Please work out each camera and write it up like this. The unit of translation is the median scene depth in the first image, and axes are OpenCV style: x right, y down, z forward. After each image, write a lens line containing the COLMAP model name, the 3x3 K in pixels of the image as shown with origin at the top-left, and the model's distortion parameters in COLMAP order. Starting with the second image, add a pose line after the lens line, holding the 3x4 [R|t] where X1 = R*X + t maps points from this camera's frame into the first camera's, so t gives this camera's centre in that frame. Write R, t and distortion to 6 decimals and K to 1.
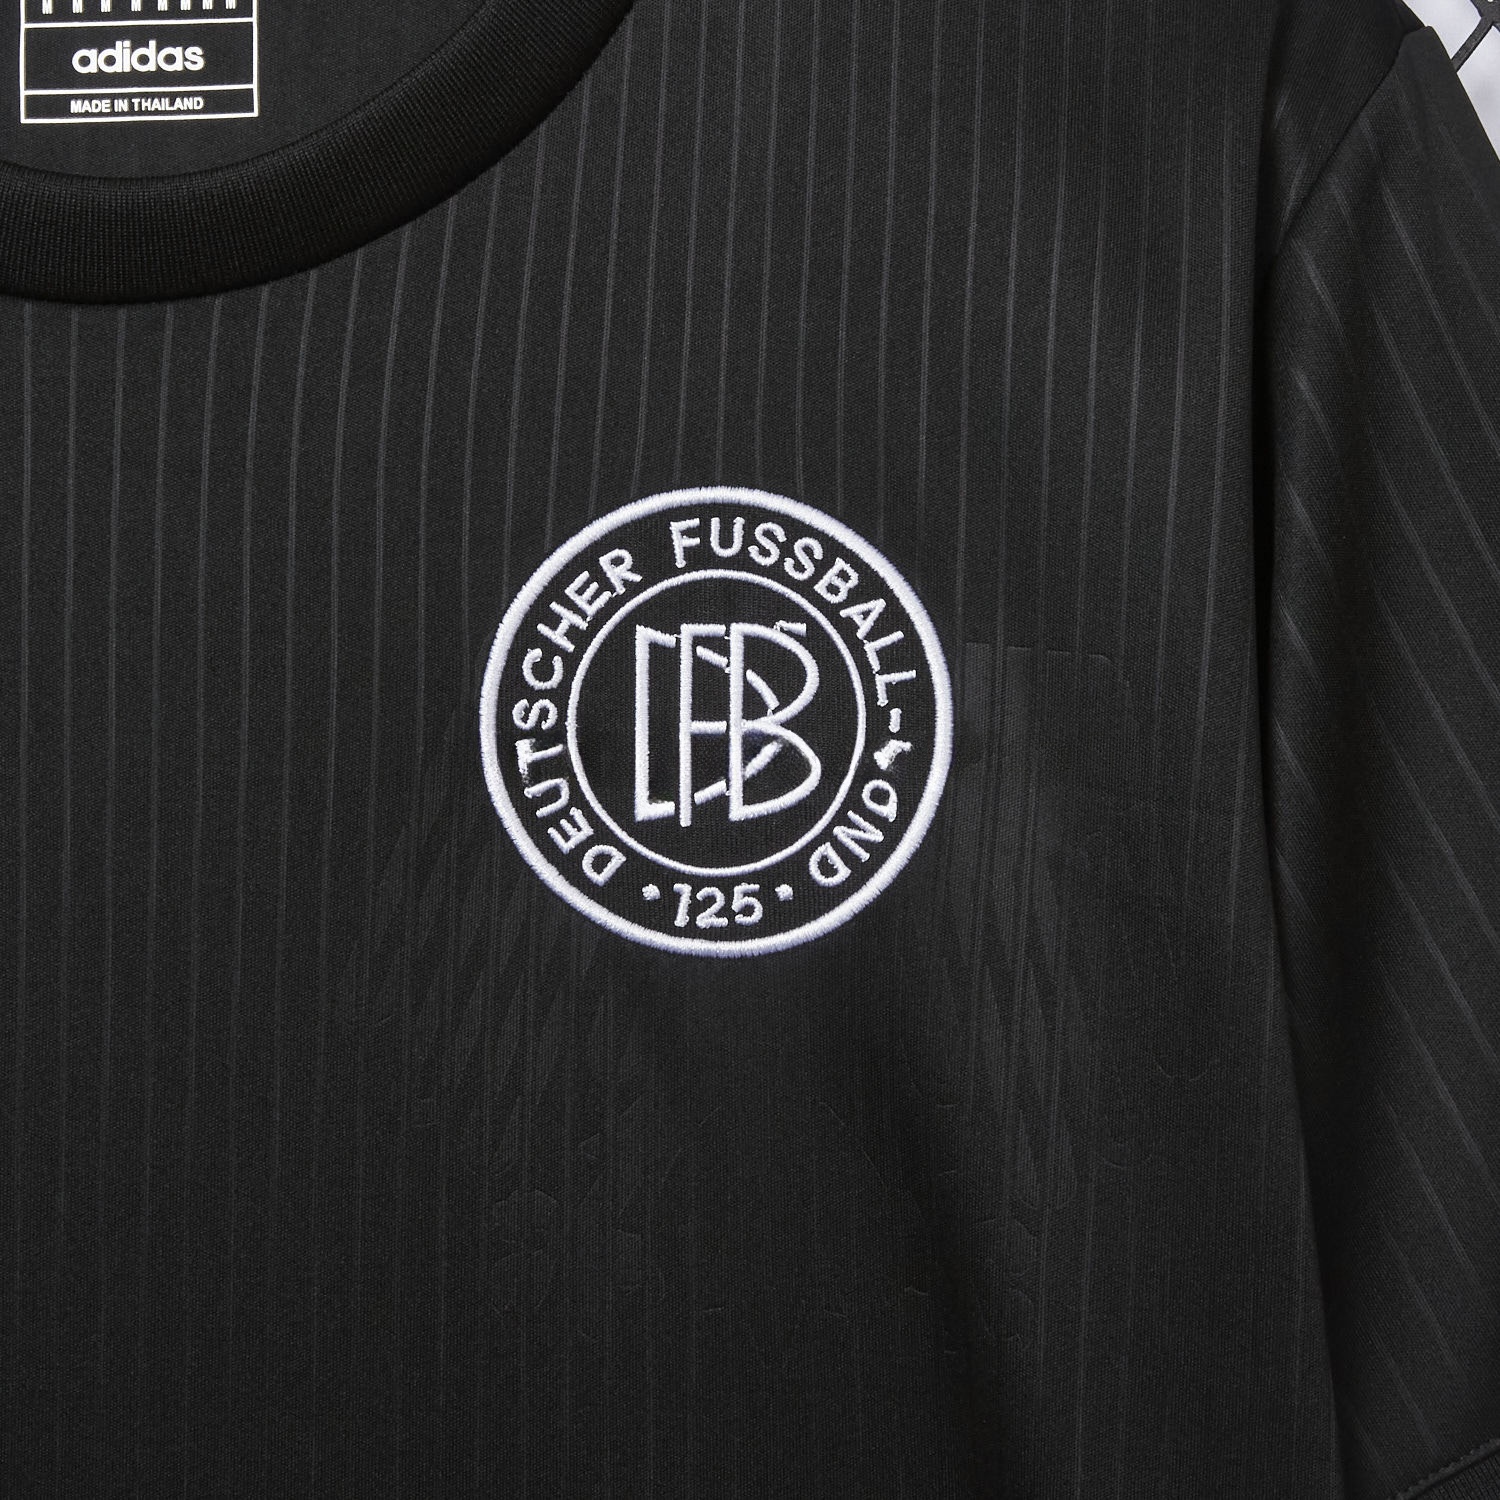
lens RADIAL K [[3354.9, 0, 667.7], [0, 3354.9, 730.6], [0, 0, 1]] dist [-0.046298, 0.000000]
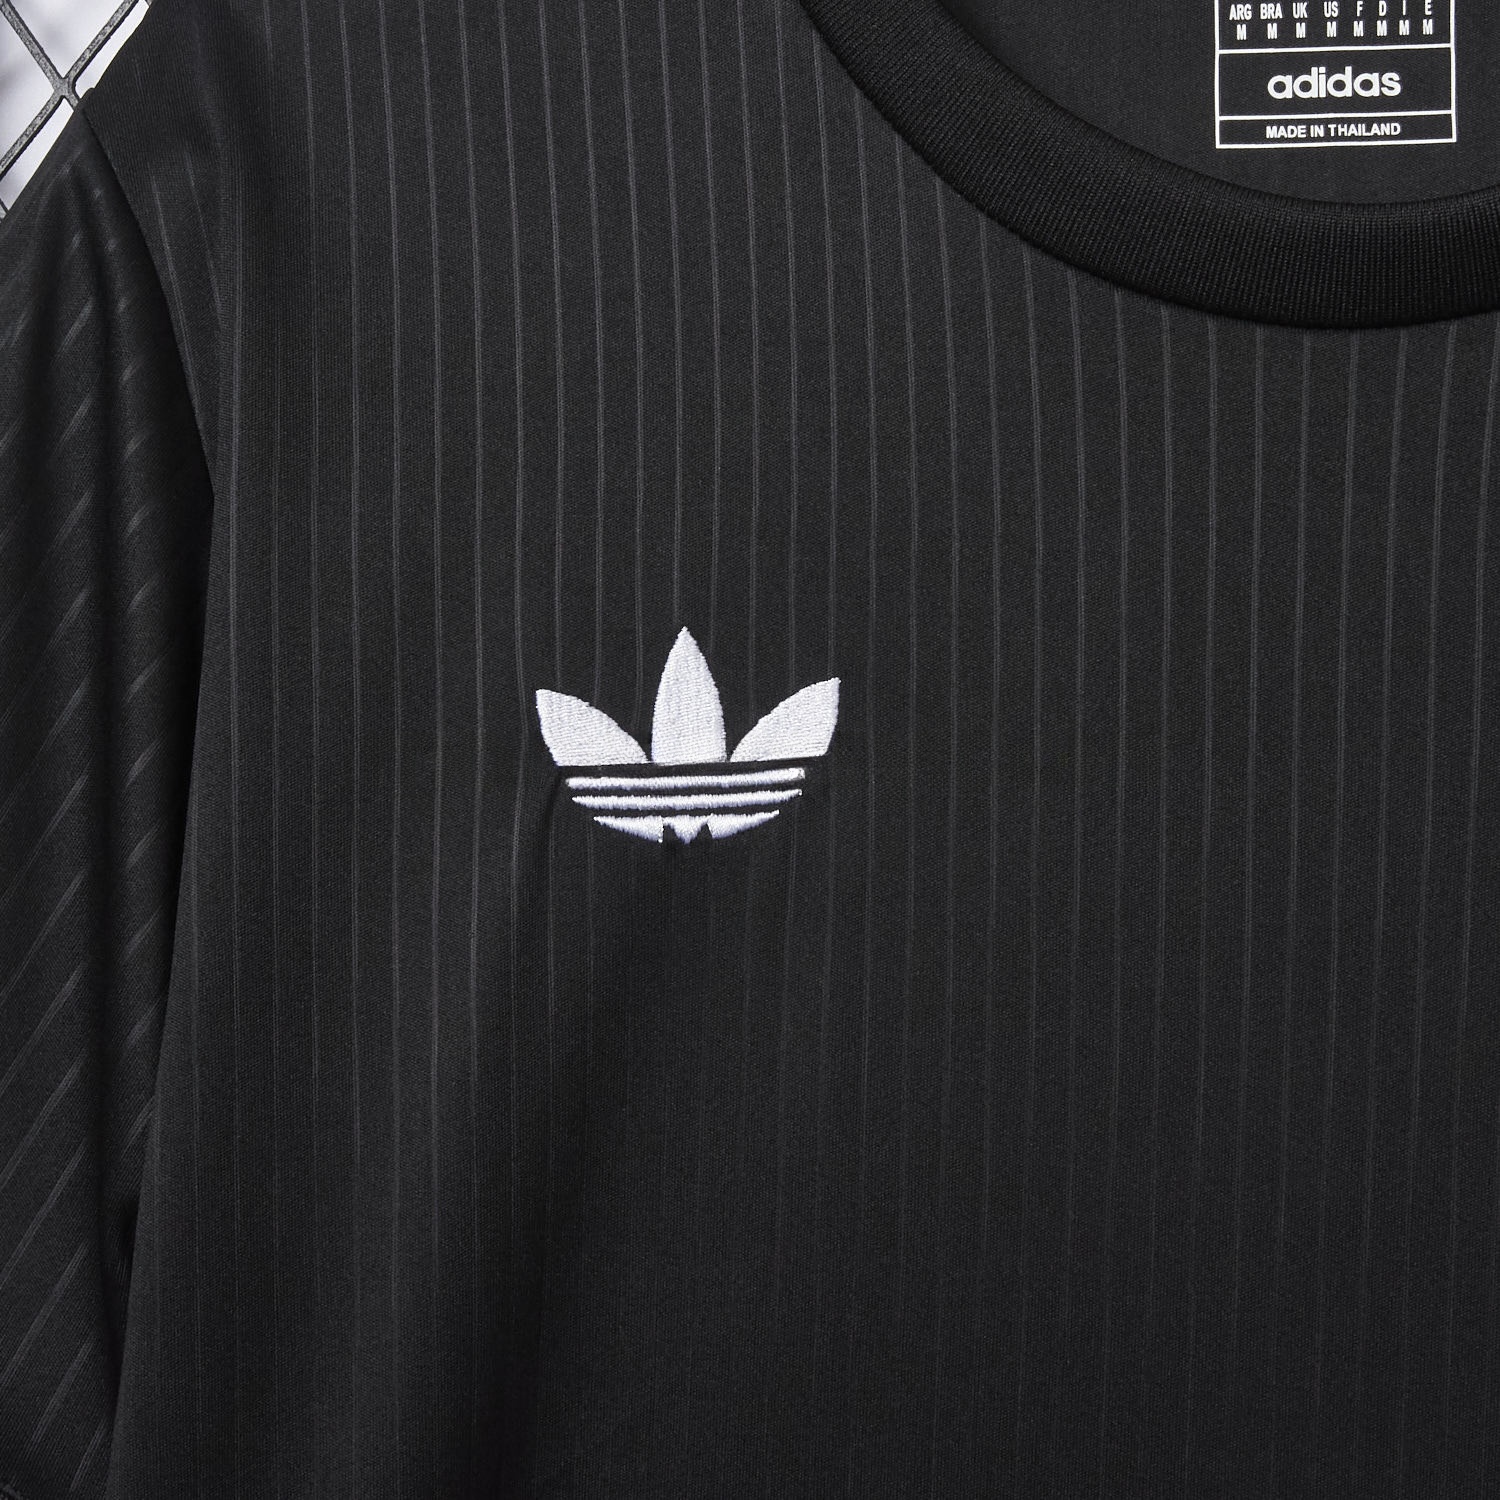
lens RADIAL K [[3354.9, 0, 735.5], [0, 3354.9, 744.1], [0, 0, 1]] dist [-0.046298, 0.000000]
pose [[0.990121, 0.021395, -0.138573, -0.205385], [-0.021729, 0.999763, -0.000896, 0.001877], [0.138521, 0.003898, 0.990352, -0.018860]]
